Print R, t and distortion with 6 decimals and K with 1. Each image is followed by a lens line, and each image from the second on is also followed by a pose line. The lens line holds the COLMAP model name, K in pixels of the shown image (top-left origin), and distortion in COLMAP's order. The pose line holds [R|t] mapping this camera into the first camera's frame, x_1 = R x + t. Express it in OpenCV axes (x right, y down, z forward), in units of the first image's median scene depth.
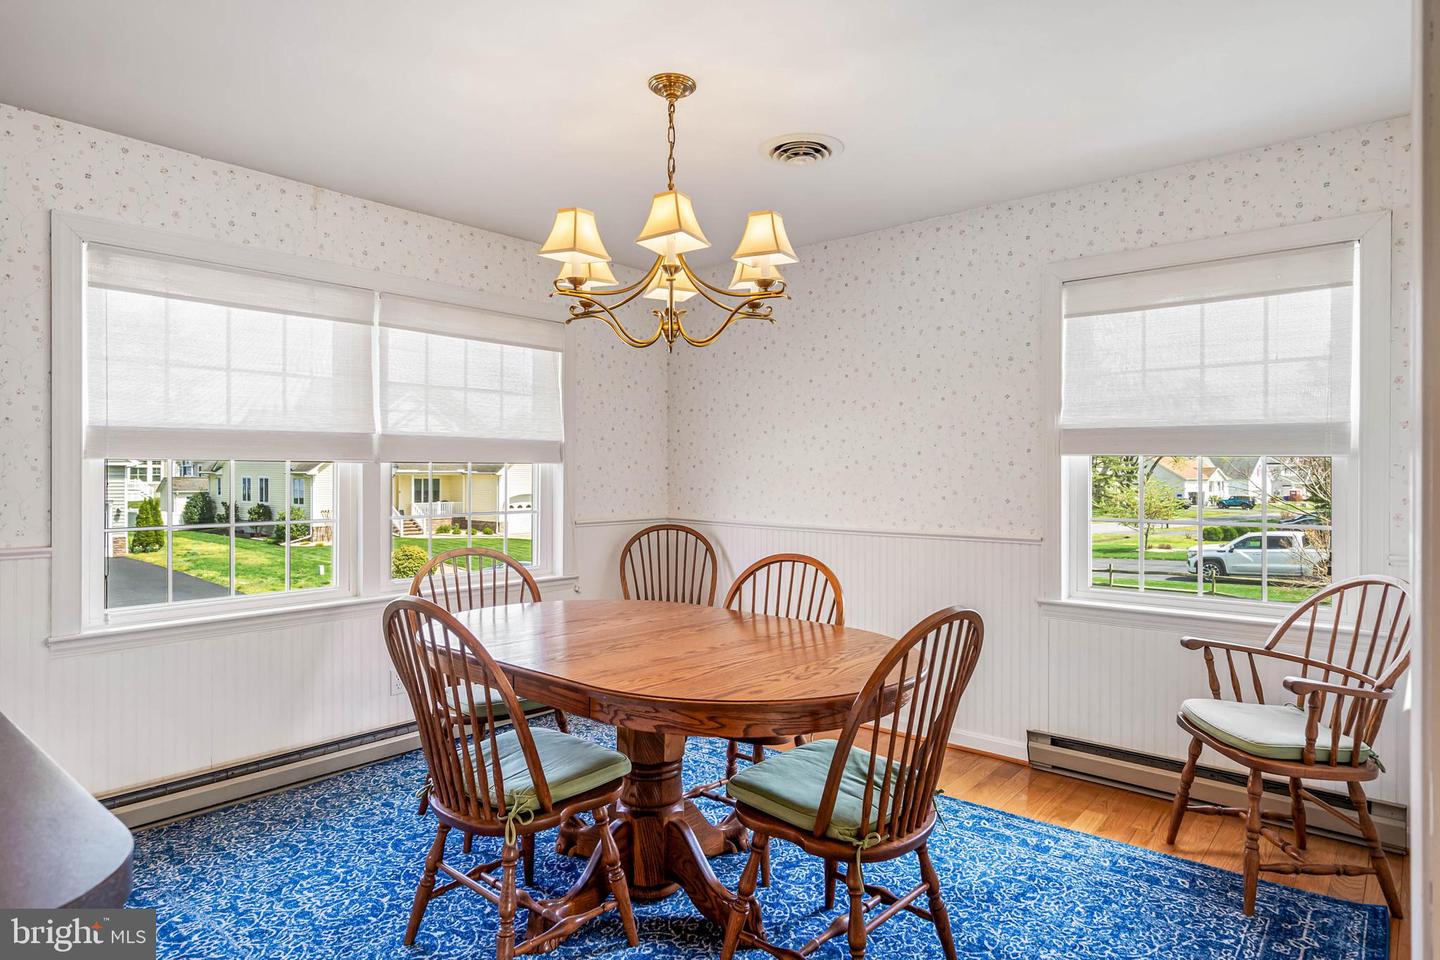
lens RADIAL K [[827.8, 0, 720.6], [0, 827.8, 475.3], [0, 0, 1]] dist [0.006069, -0.000198]
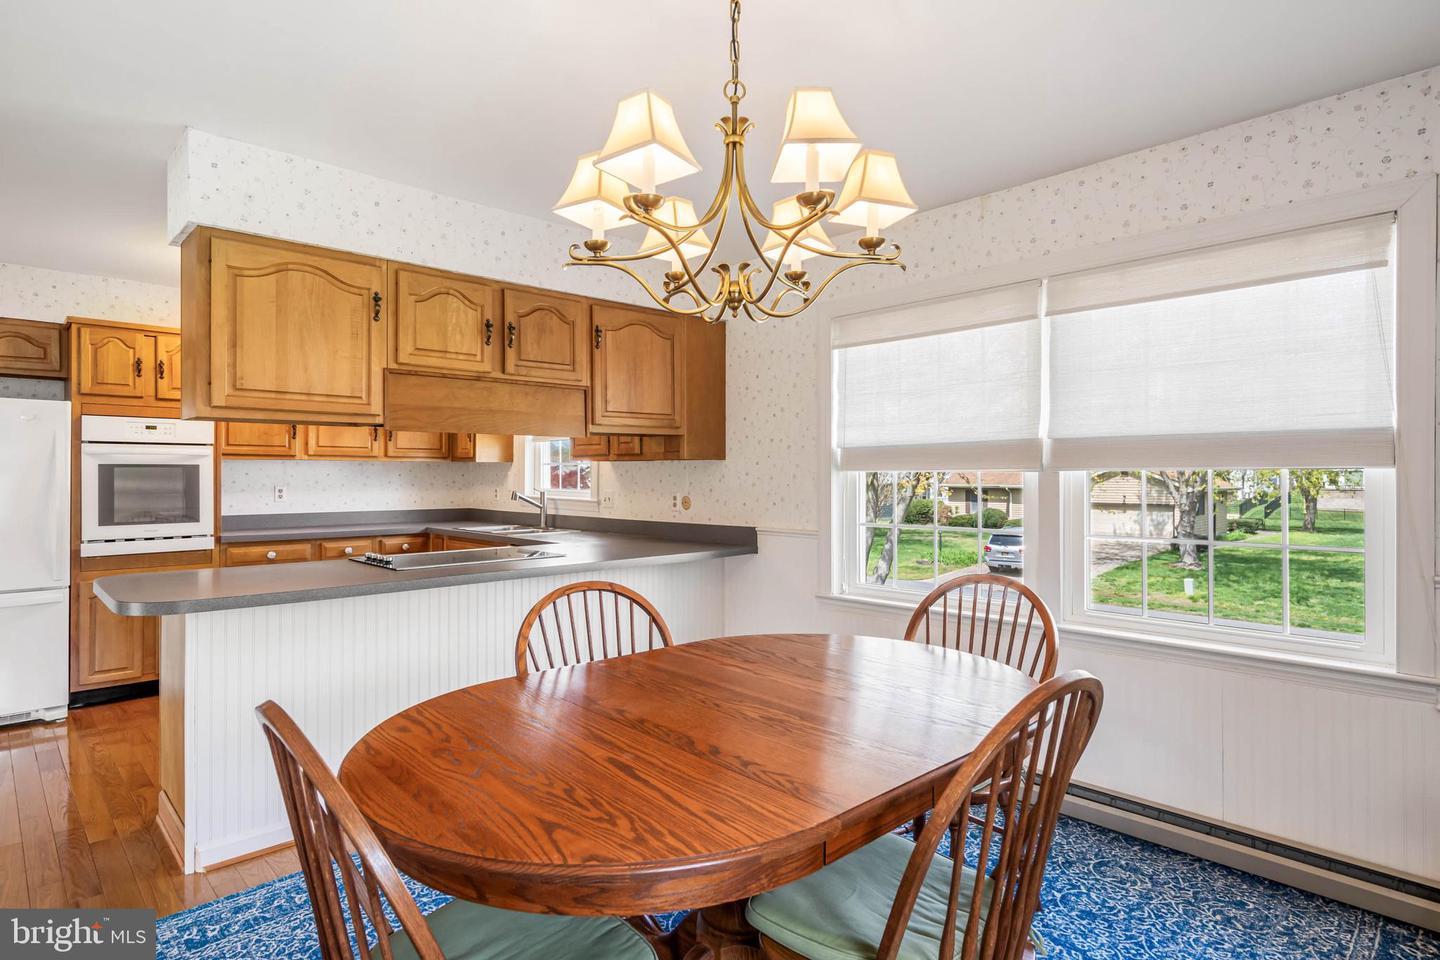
lens RADIAL K [[767.8, 0, 722.6], [0, 767.8, 472.6], [0, 0, 1]] dist [0.004218, -0.001122]
pose [[-0.092936, -0.006079, -0.995654, 0.410872], [-0.004050, 0.999975, -0.005727, -0.007049], [0.995664, 0.003500, -0.092959, 0.691103]]
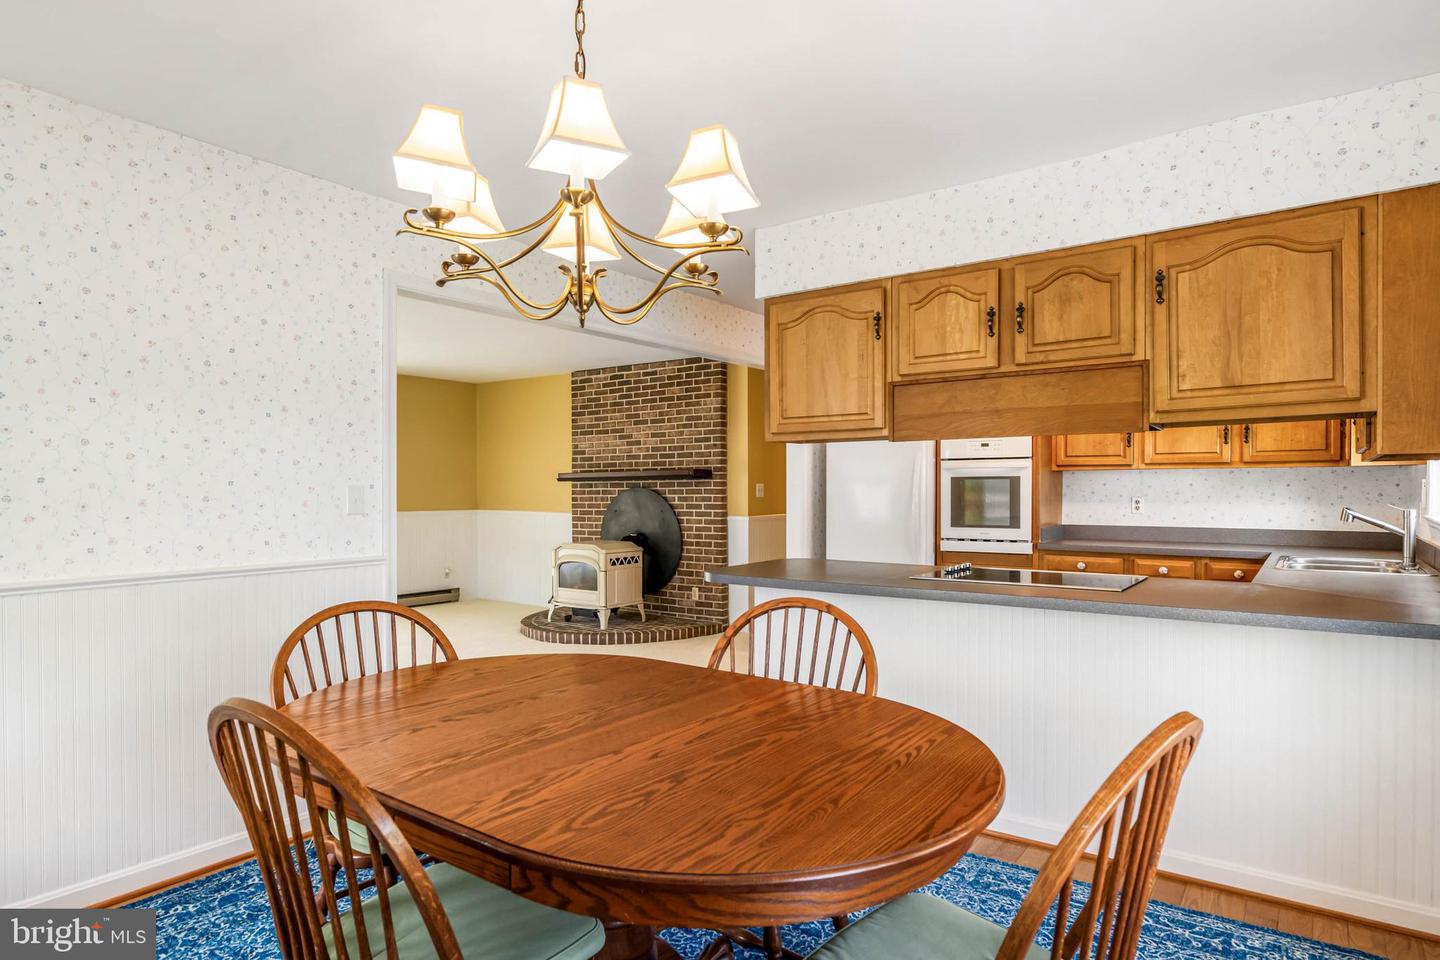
lens RADIAL K [[827.8, 0, 726.0], [0, 827.8, 501.6], [0, 0, 1]] dist [0.006069, -0.000198]
pose [[-0.996079, 0.000858, -0.088461, -0.080646], [-0.000886, 0.999806, 0.019680, -0.006907], [0.088460, 0.019681, -0.995885, 1.136353]]
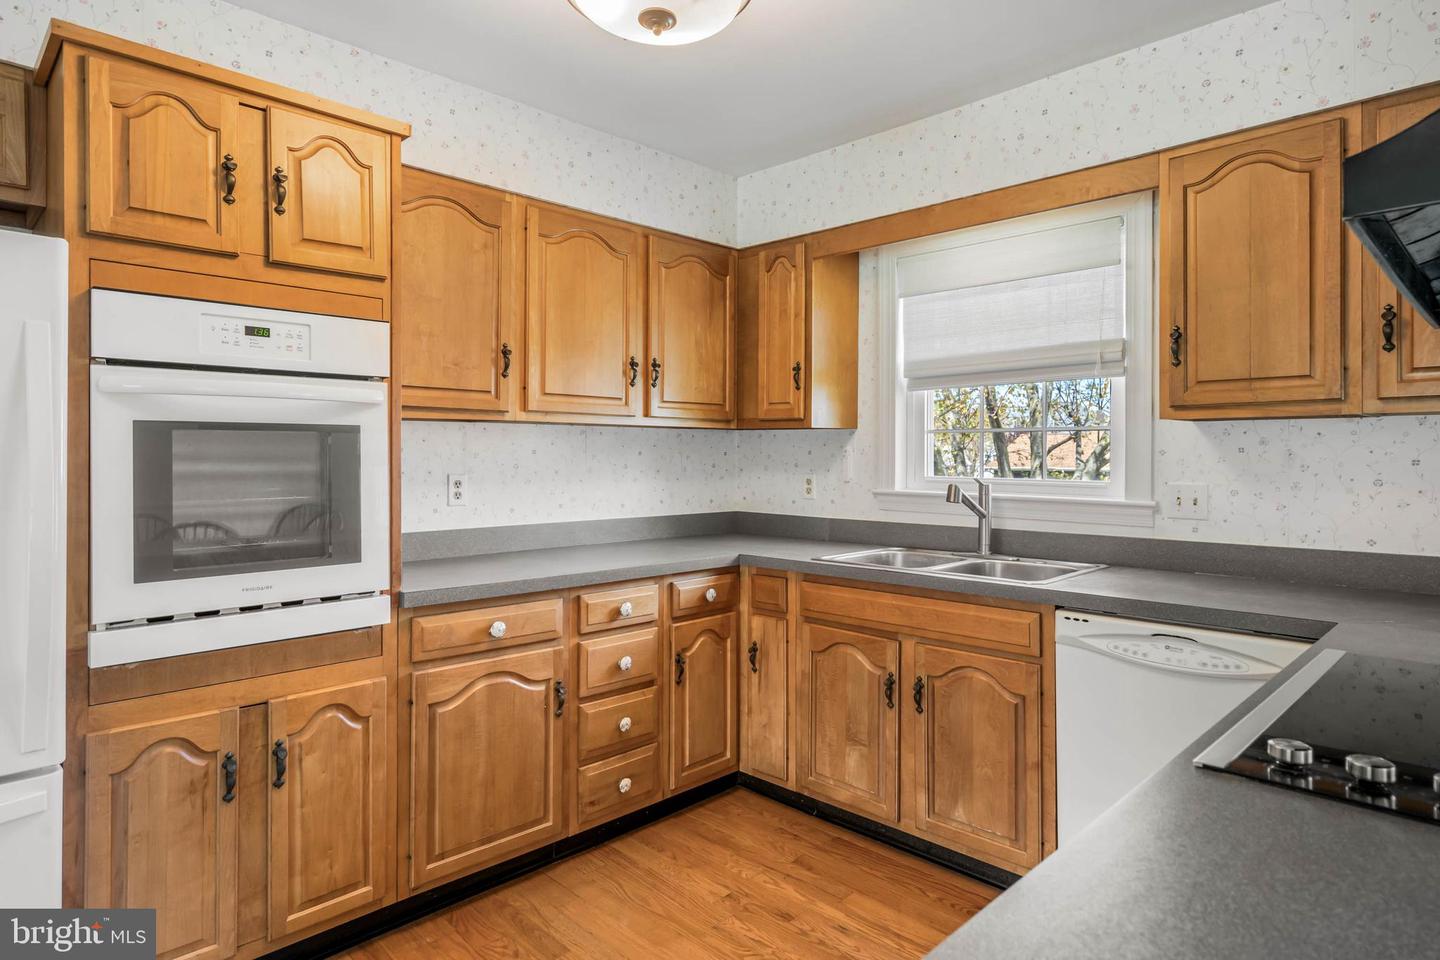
lens RADIAL K [[827.8, 0, 723.4], [0, 827.8, 453.5], [0, 0, 1]] dist [0.006069, -0.000198]
pose [[-0.075046, -0.007308, -0.997153, -0.183102], [-0.002343, 0.999972, -0.007152, -0.001311], [0.997177, 0.001799, -0.075061, 0.045578]]
